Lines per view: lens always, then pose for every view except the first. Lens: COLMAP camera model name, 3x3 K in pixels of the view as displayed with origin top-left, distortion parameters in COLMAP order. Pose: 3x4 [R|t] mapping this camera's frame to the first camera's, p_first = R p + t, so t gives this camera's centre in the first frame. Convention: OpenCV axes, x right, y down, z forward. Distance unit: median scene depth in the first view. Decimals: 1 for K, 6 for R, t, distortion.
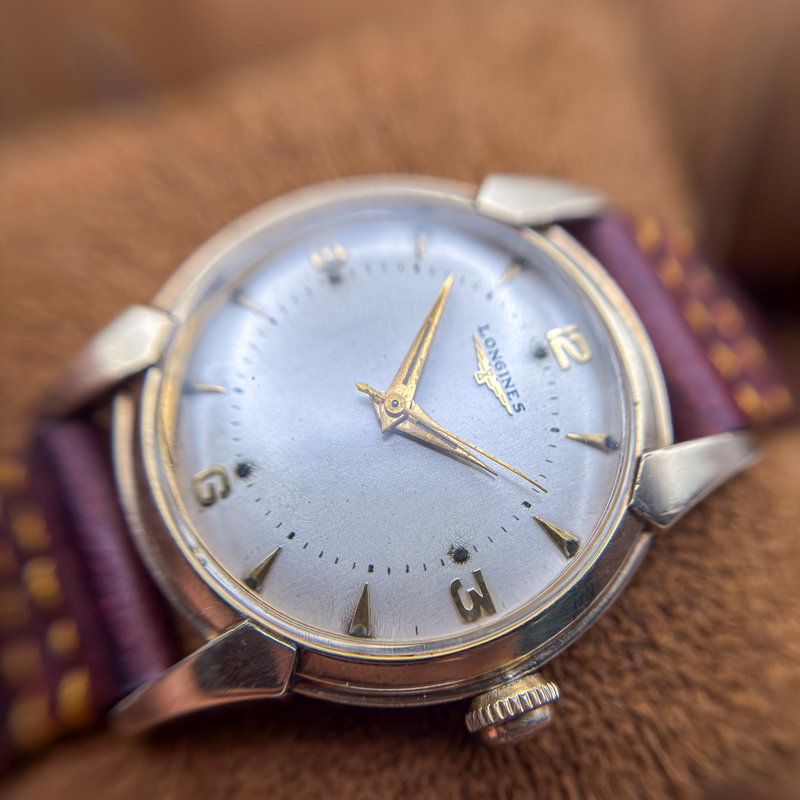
lens RADIAL K [[875.1, 0, 410.4], [0, 875.1, 420.8], [0, 0, 1]] dist [0.528917, -0.012174]
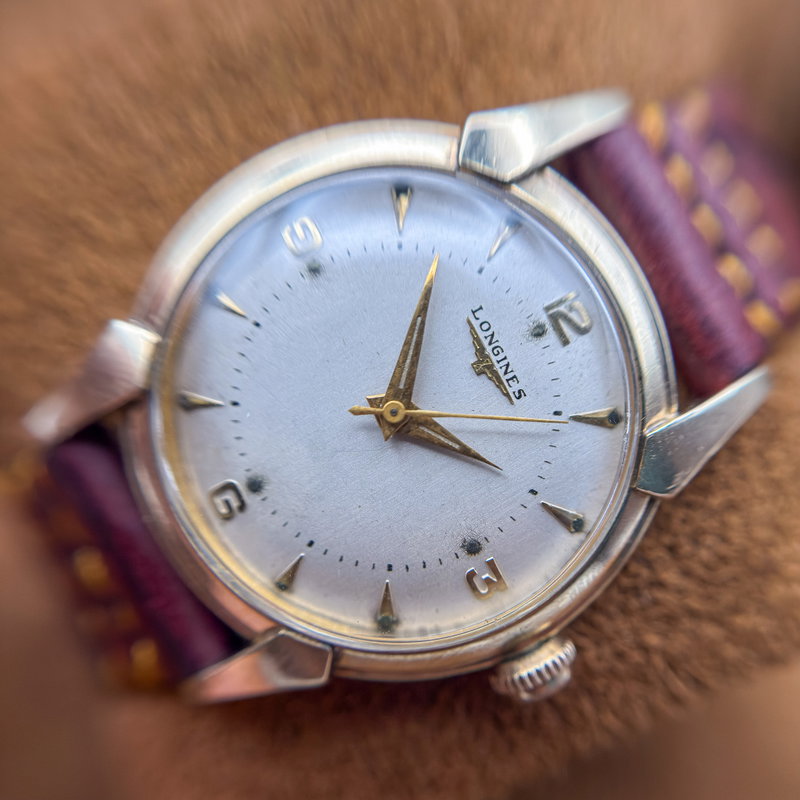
lens RADIAL K [[875.1, 0, 410.4], [0, 875.1, 420.8], [0, 0, 1]] dist [0.528917, -0.012174]
pose [[0.993254, -0.103804, -0.051685, 0.050305], [0.115311, 0.931244, 0.345671, -0.342364], [0.012249, -0.349299, 0.936931, 0.067932]]
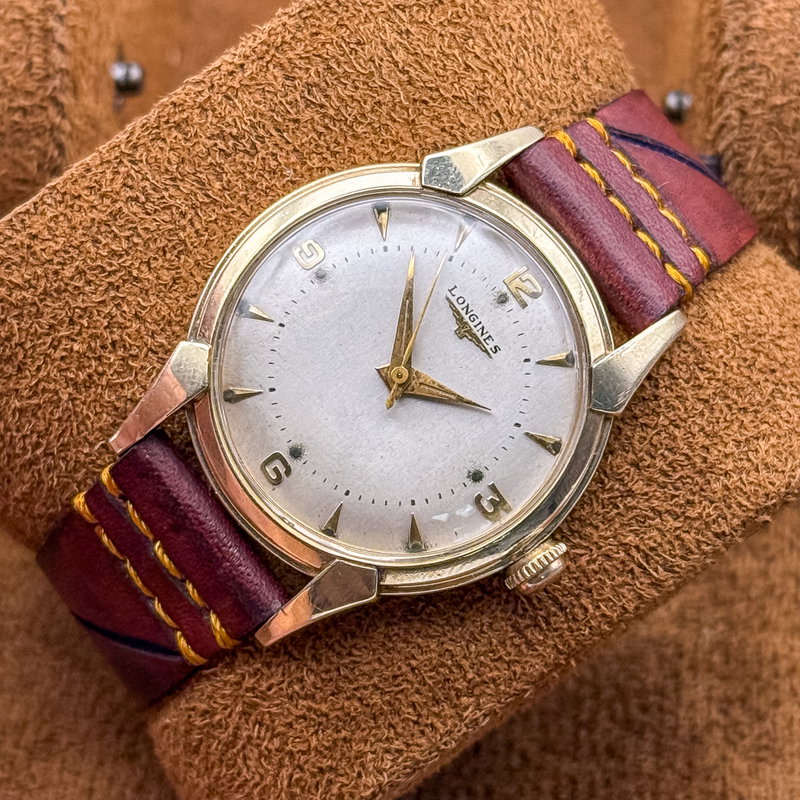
lens RADIAL K [[2666.9, 0, 400.0], [0, 2666.9, 400.0], [0, 0, 1]] dist [0.061369, 0.709476]
pose [[0.969345, -0.245402, 0.012172, -0.070499], [0.235216, 0.941151, 0.242711, -0.893264], [-0.071017, -0.232408, 0.970022, -2.655246]]
